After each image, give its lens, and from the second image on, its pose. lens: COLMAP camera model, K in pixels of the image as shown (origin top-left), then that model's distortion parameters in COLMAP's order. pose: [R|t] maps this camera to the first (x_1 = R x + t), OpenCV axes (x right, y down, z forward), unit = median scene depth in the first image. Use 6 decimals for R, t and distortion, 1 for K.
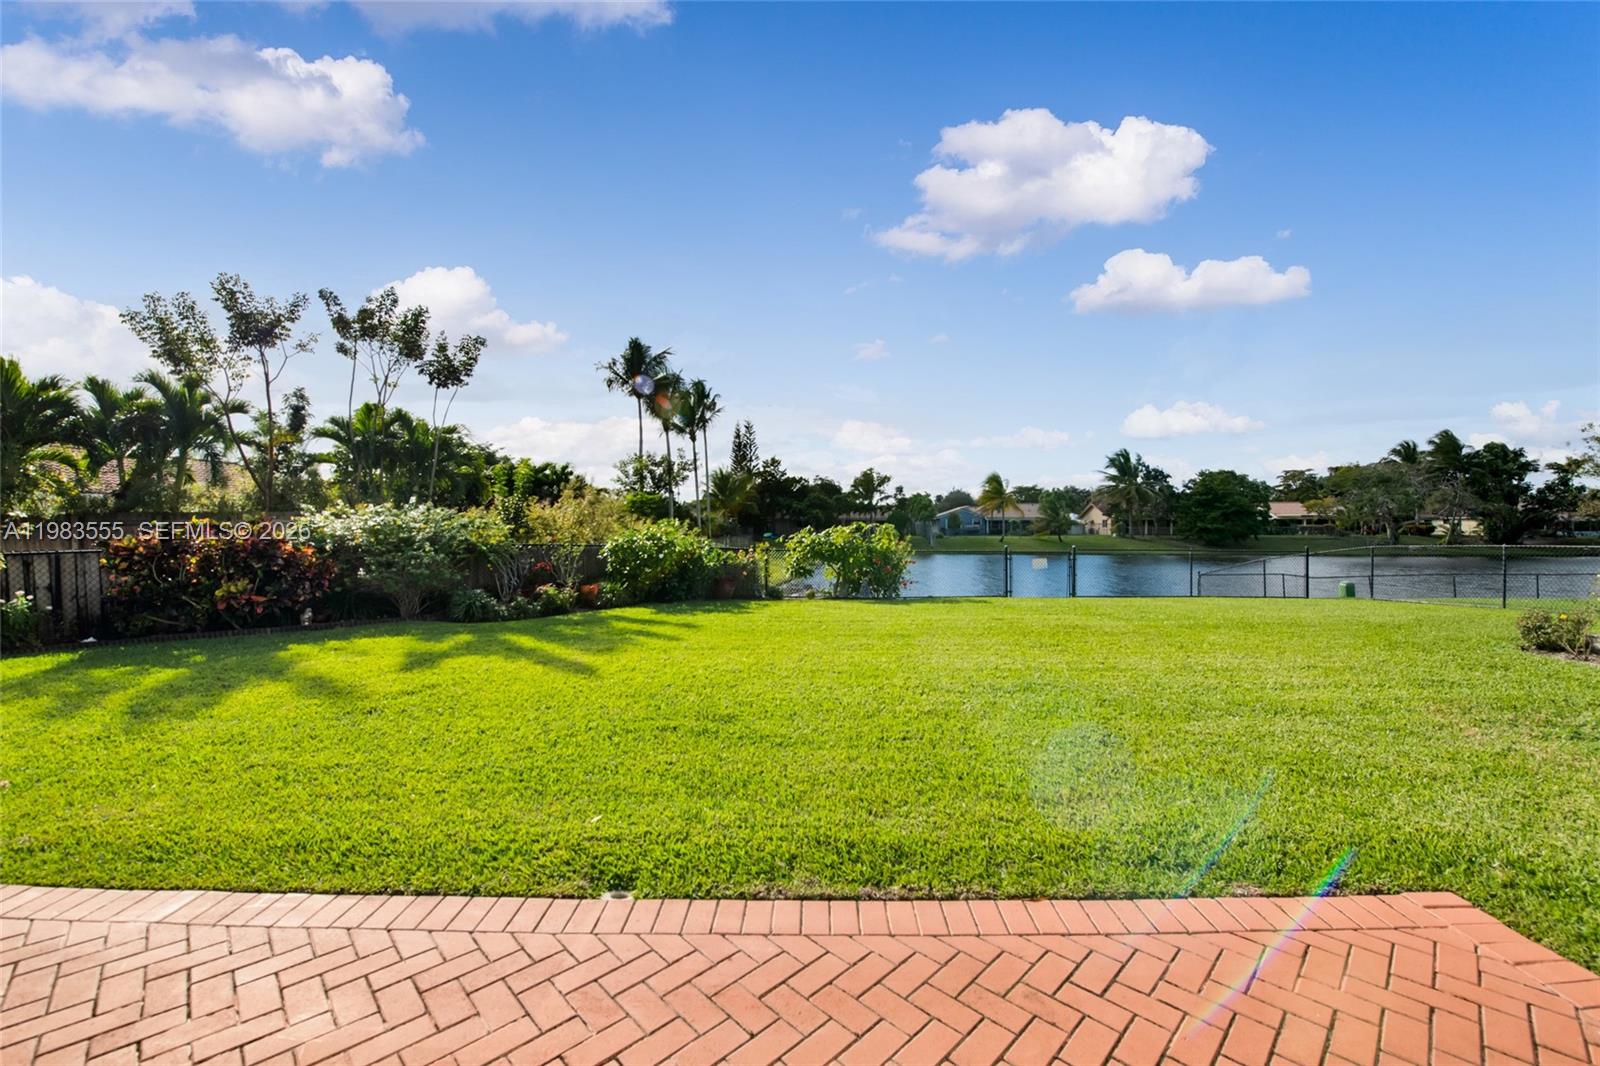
lens RADIAL K [[640.6, 0, 805.7], [0, 640.6, 526.5], [0, 0, 1]] dist [-0.012479, -0.000155]
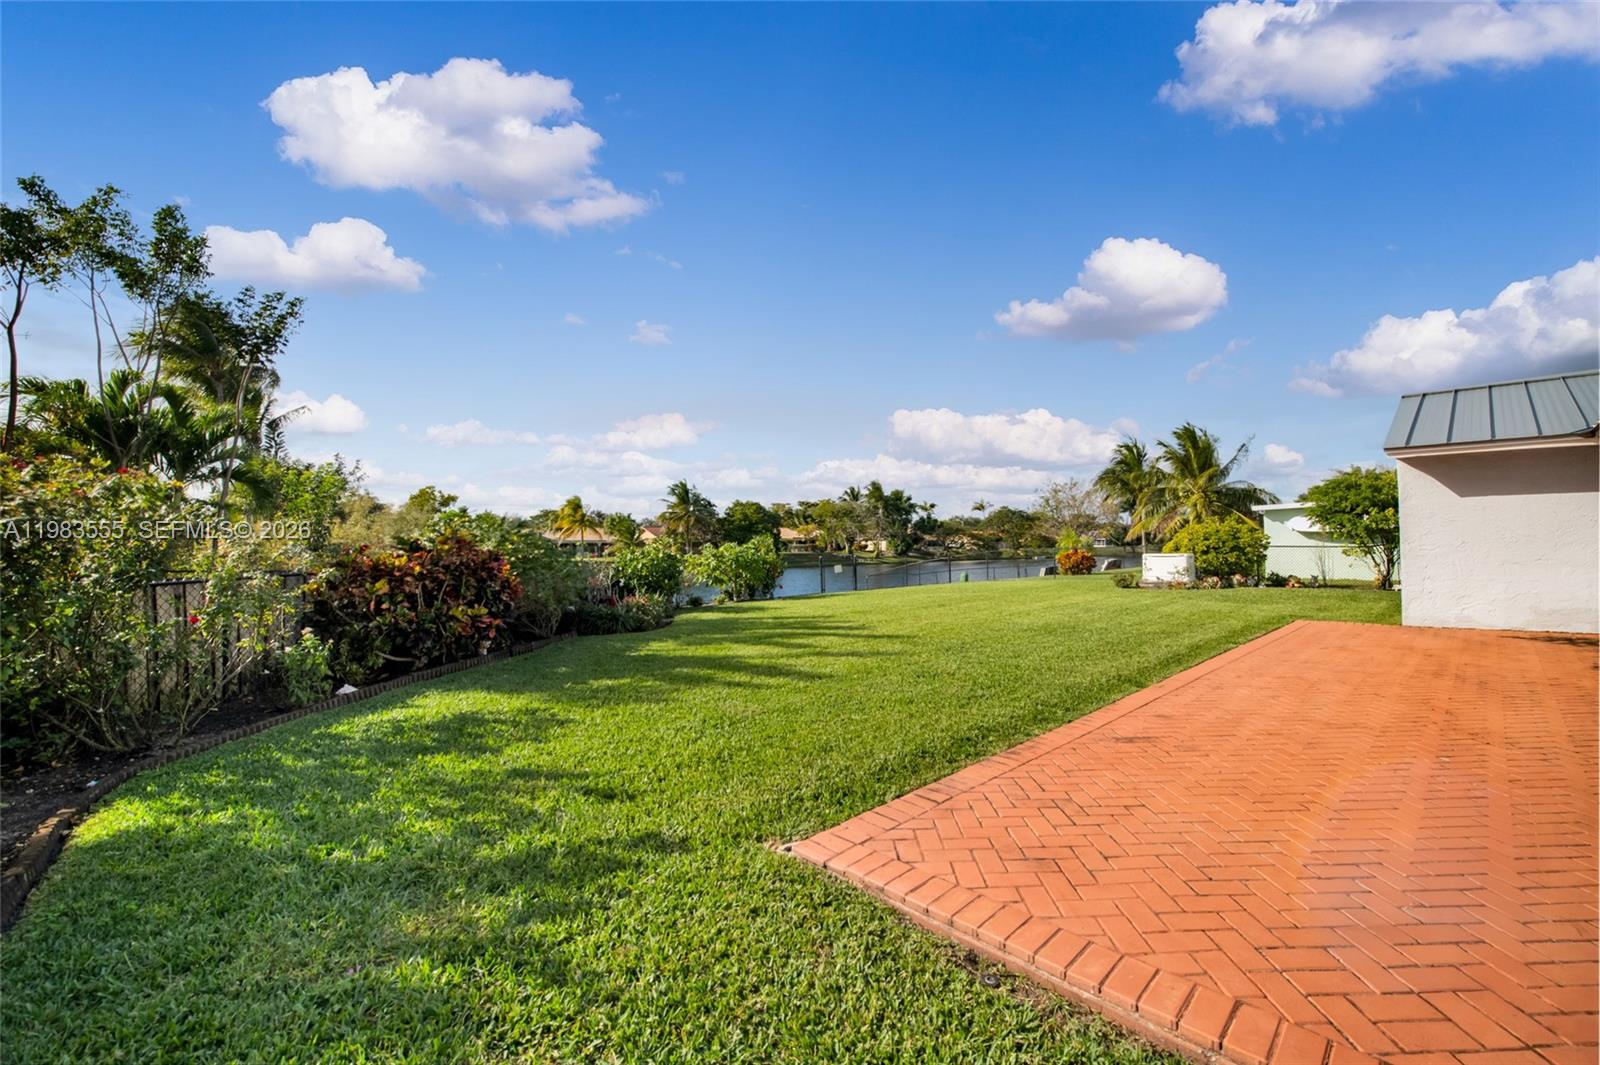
lens RADIAL K [[651.2, 0, 793.1], [0, 651.2, 530.3], [0, 0, 1]] dist [-0.013302, -0.000010]
pose [[0.740539, 0.005501, 0.671991, -0.145837], [0.015819, 0.999547, -0.025615, 0.001829], [-0.671827, 0.029600, 0.740116, -0.002777]]
